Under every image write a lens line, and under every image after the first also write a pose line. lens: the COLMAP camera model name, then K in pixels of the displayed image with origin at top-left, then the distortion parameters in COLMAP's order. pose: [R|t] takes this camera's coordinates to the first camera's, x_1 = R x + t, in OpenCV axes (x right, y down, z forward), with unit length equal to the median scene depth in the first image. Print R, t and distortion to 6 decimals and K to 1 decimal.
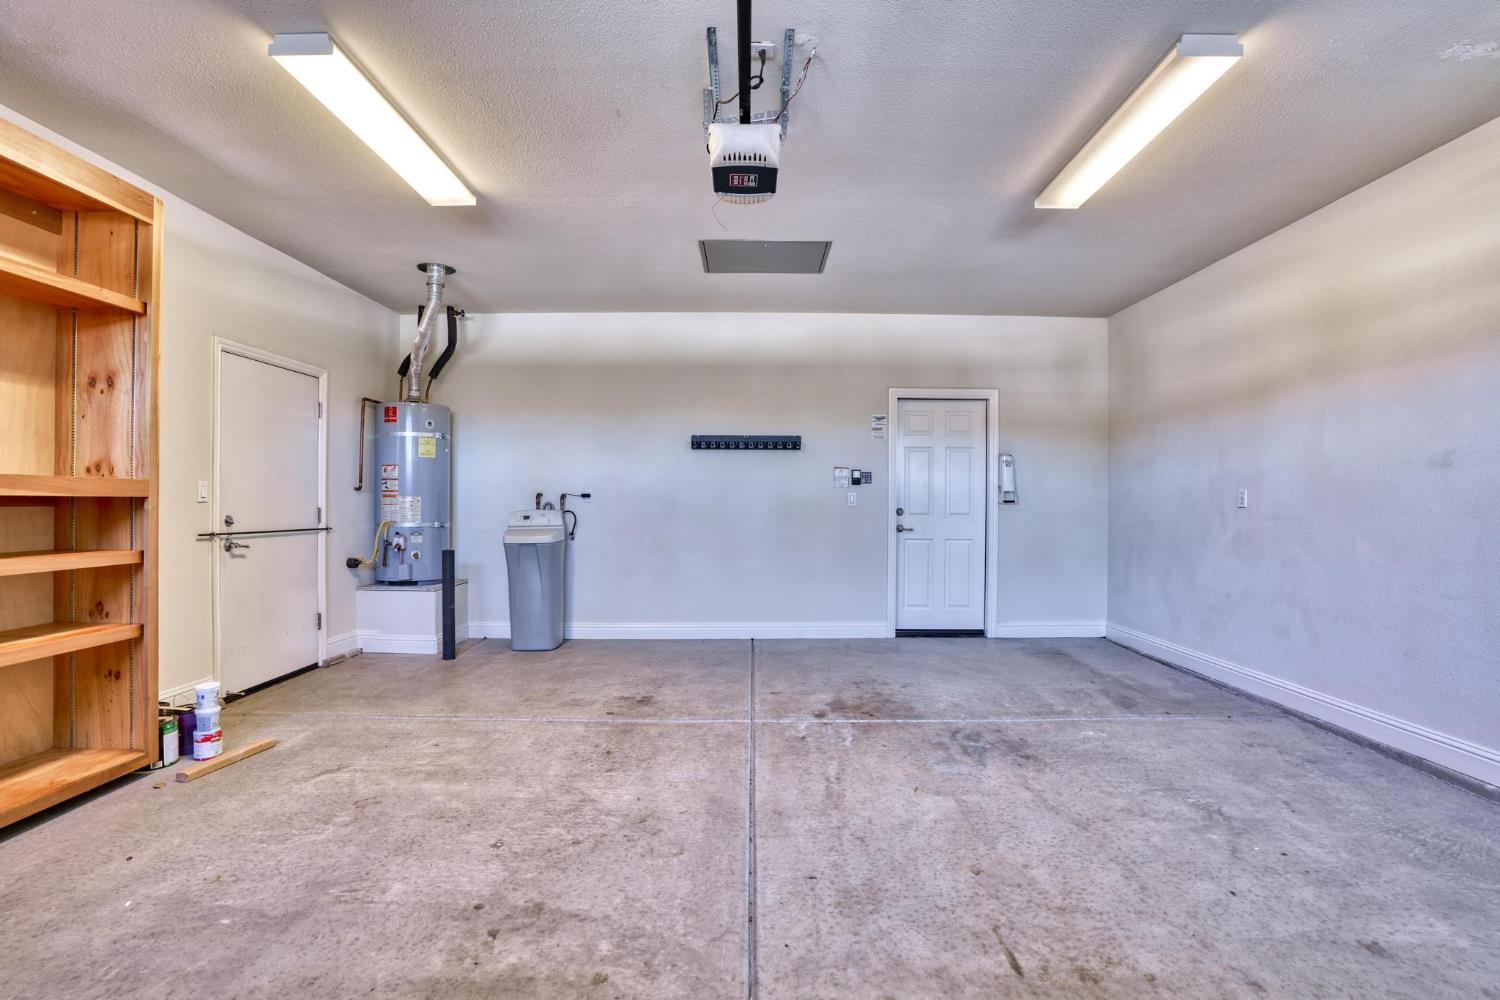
lens RADIAL K [[690.9, 0, 749.2], [0, 690.9, 500.8], [0, 0, 1]] dist [-0.002080, -0.000164]
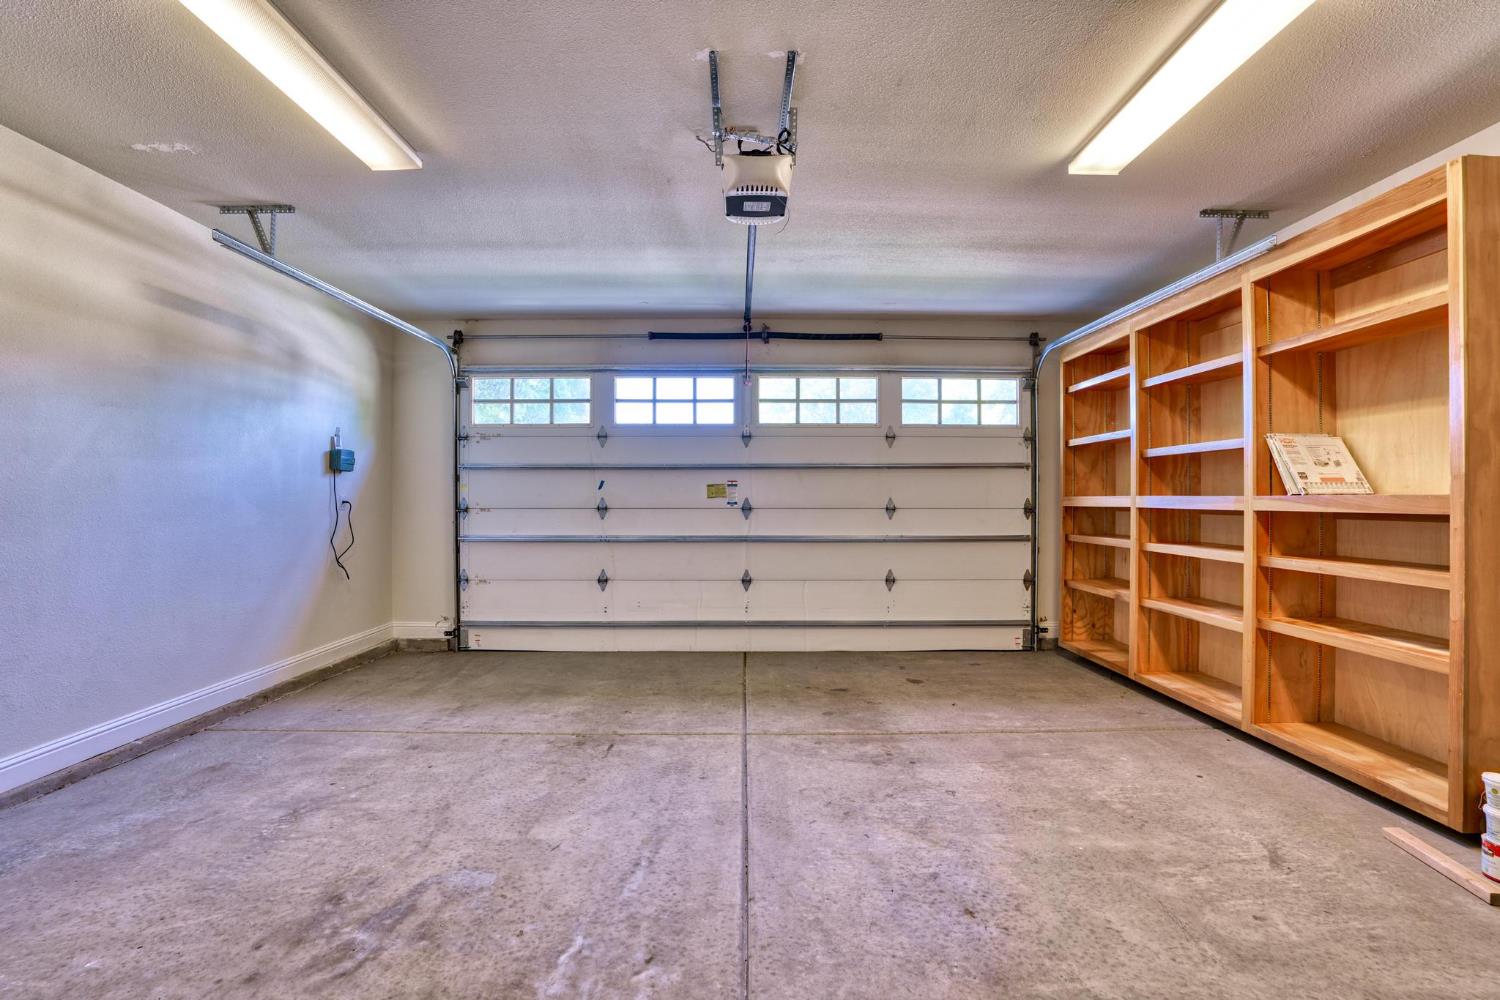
lens RADIAL K [[690.9, 0, 747.6], [0, 690.9, 498.7], [0, 0, 1]] dist [-0.002080, -0.000164]
pose [[-0.999940, -0.006103, -0.009144, 0.011894], [-0.006051, 0.999965, -0.005699, -0.015939], [0.009178, -0.005643, -0.999942, 1.941804]]
